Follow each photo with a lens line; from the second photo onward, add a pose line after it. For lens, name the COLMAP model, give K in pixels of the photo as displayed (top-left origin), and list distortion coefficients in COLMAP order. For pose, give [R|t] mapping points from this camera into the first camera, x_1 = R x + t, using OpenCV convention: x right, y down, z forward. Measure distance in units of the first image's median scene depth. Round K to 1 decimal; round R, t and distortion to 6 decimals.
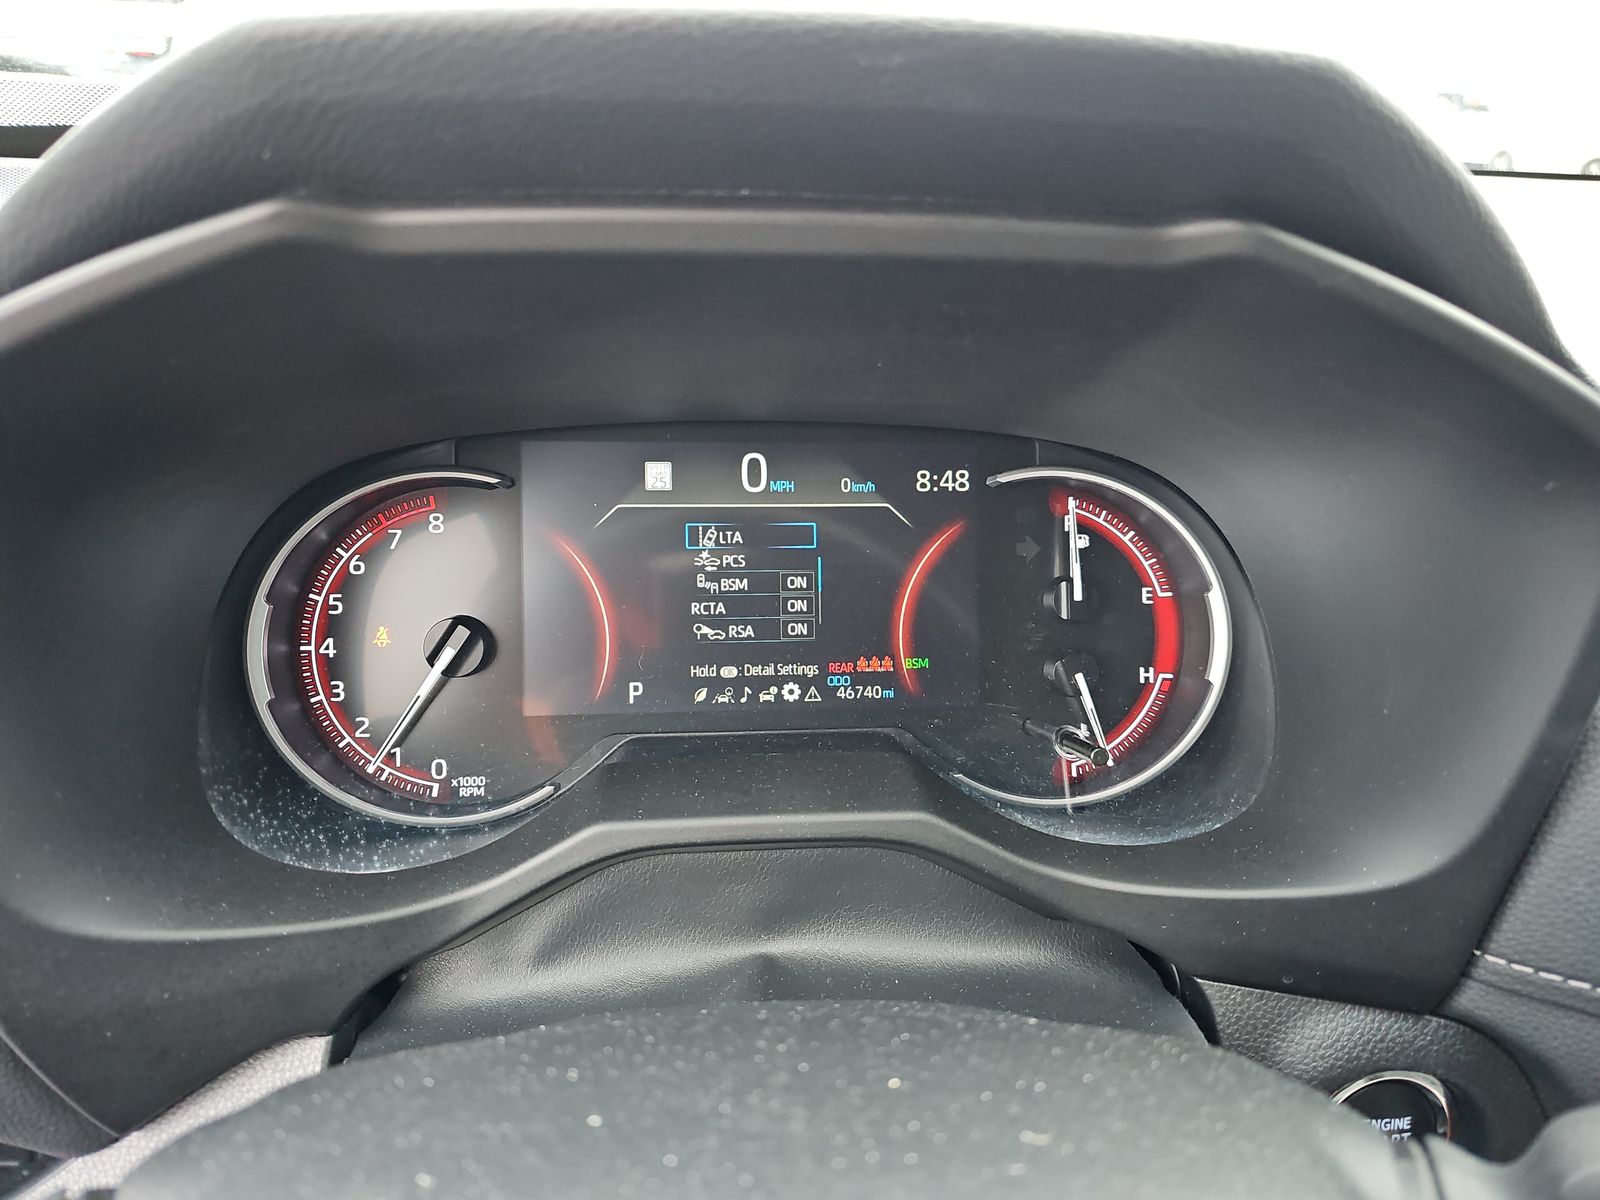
lens RADIAL K [[1086.8, 0, 820.4], [0, 1086.8, 601.0], [0, 0, 1]] dist [0.080749, 0.000126]
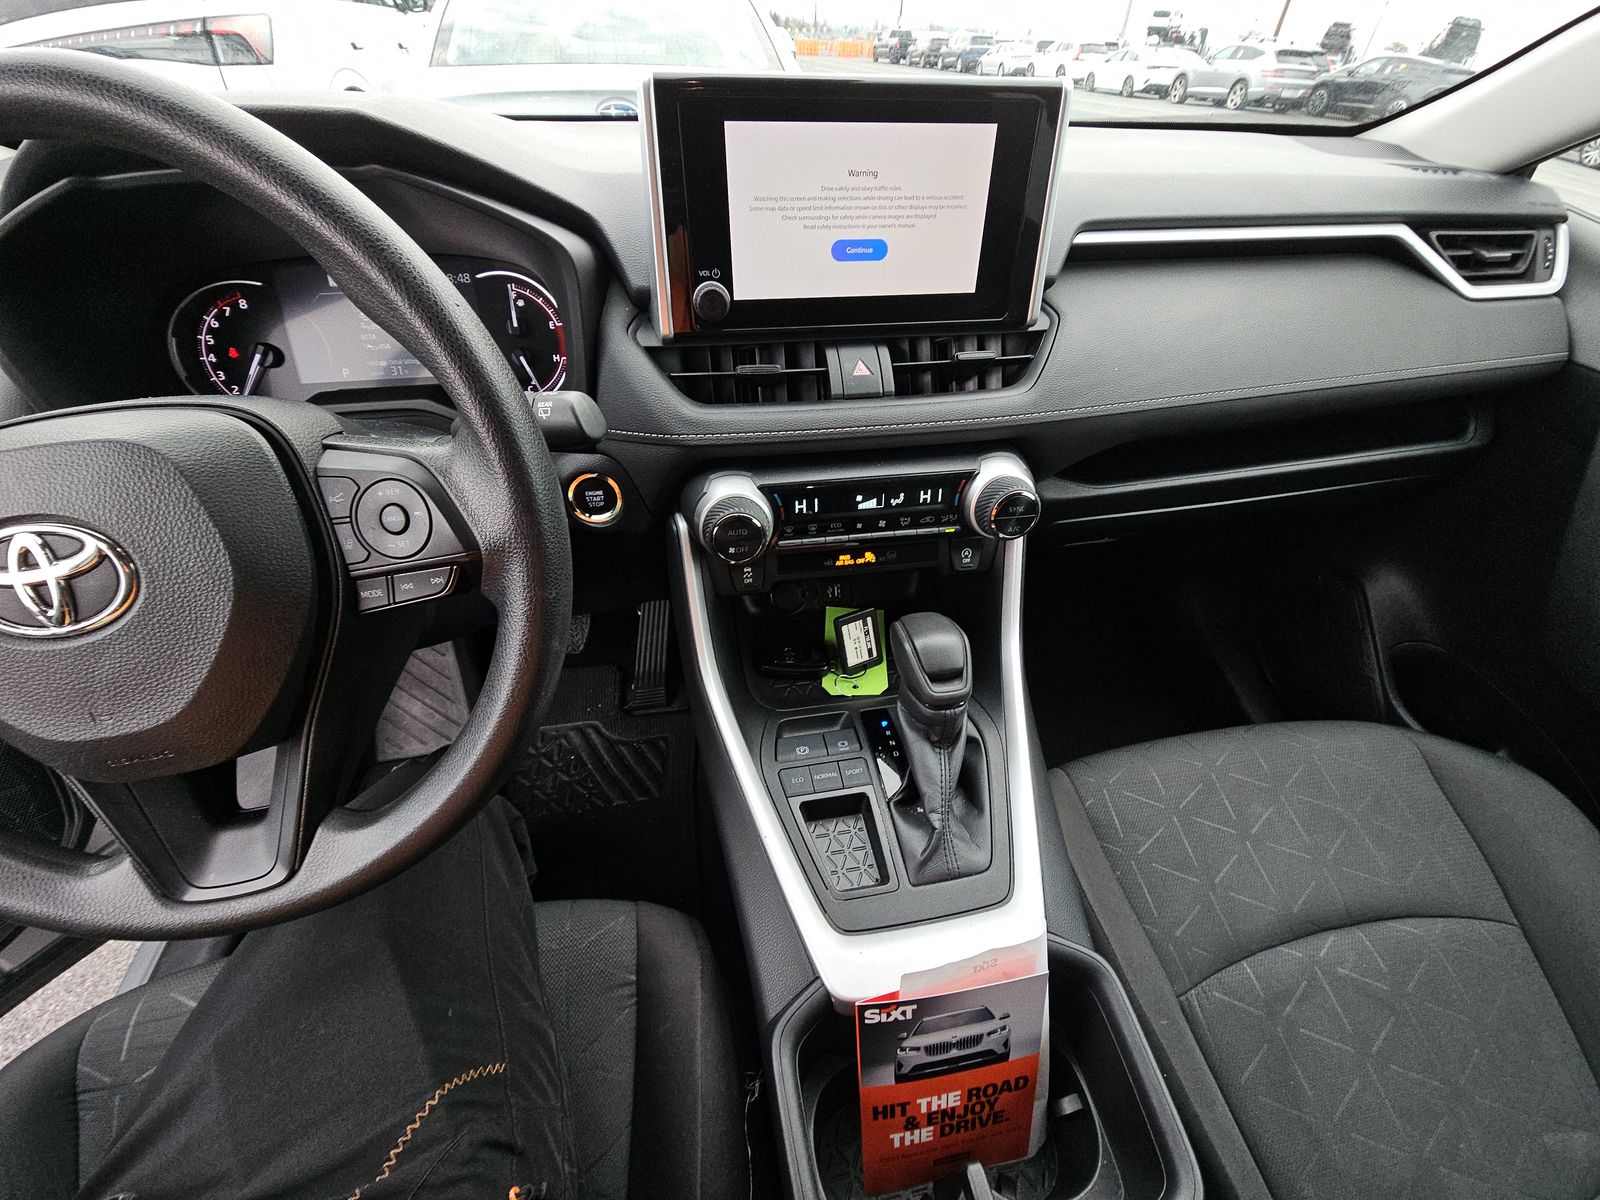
lens RADIAL K [[637.3, 0, 799.4], [0, 637.3, 588.3], [0, 0, 1]] dist [0.028081, -0.018177]
pose [[0.995211, -0.073964, 0.063907, 0.754391], [0.054059, 0.961176, 0.270587, 0.217873], [-0.081439, -0.265837, 0.960572, -0.672702]]
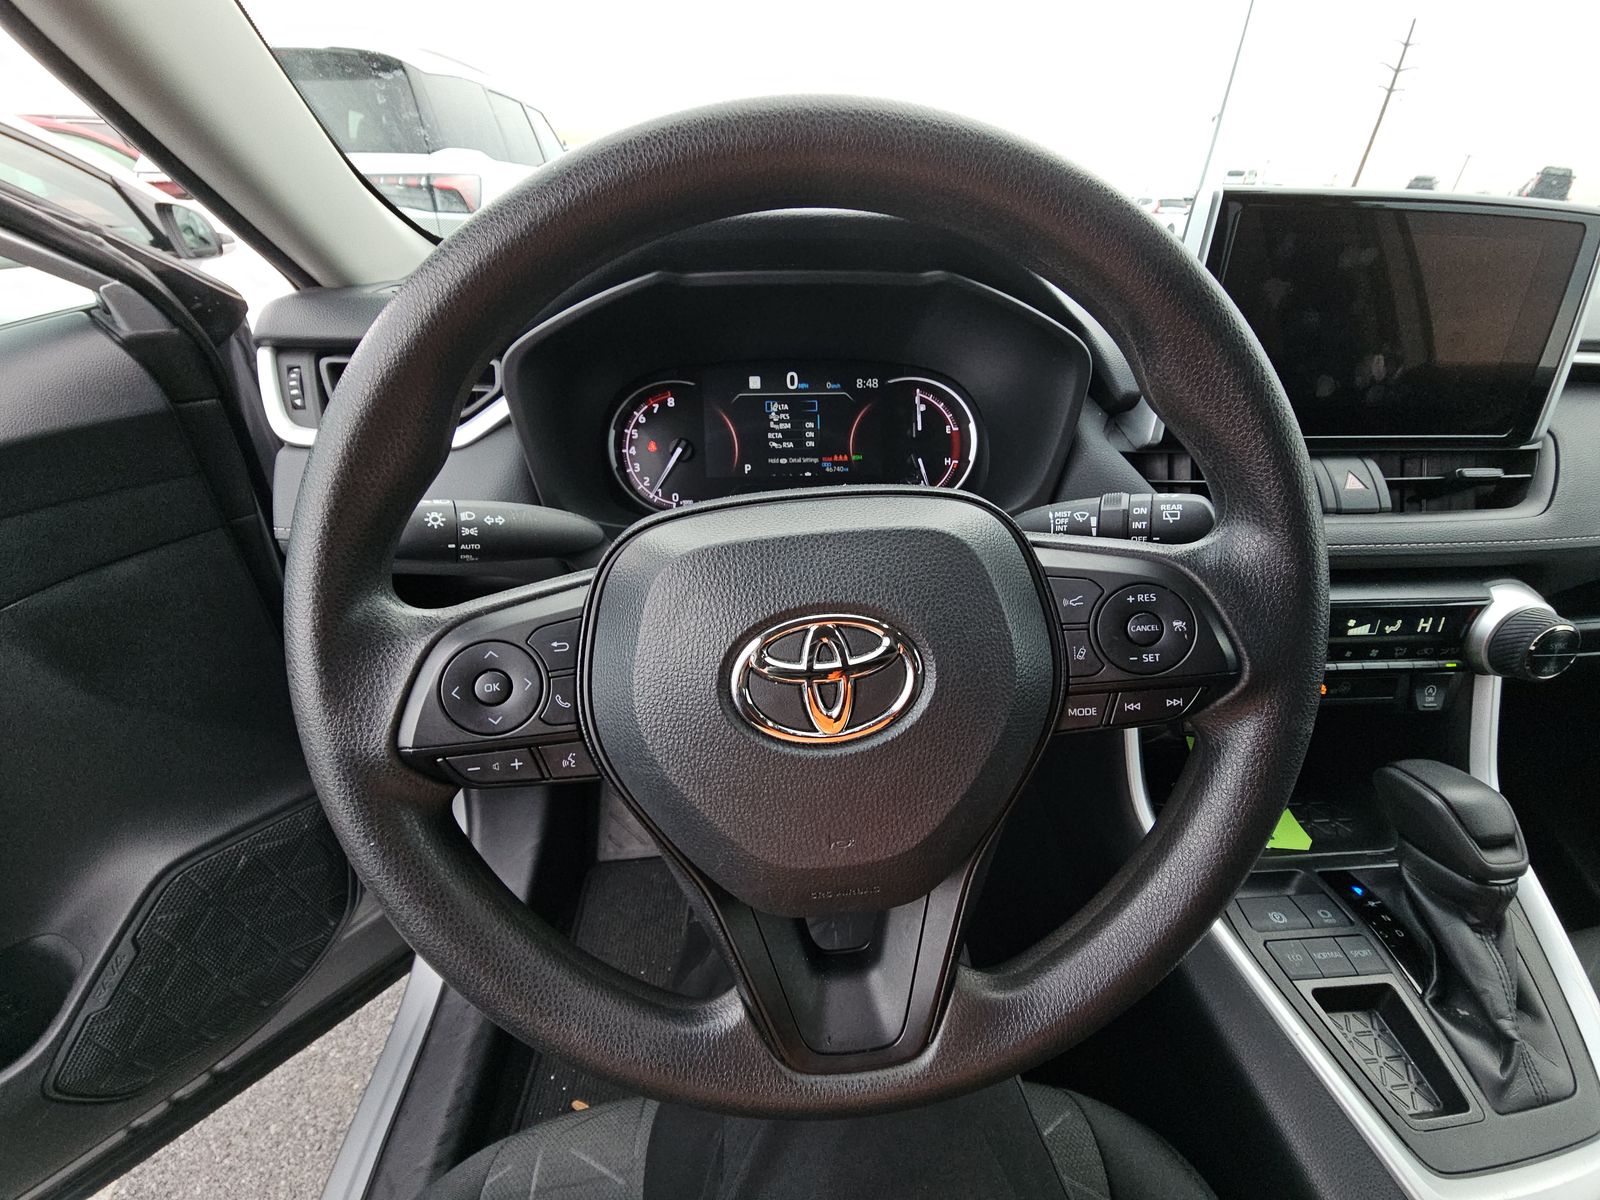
lens RADIAL K [[643.7, 0, 803.3], [0, 643.7, 597.8], [0, 0, 1]] dist [0.000585, -0.000005]
pose [[0.999769, -0.010547, -0.018729, -0.012618], [0.012702, 0.992820, 0.118943, 0.205022], [0.017340, -0.119154, 0.992724, -0.540855]]
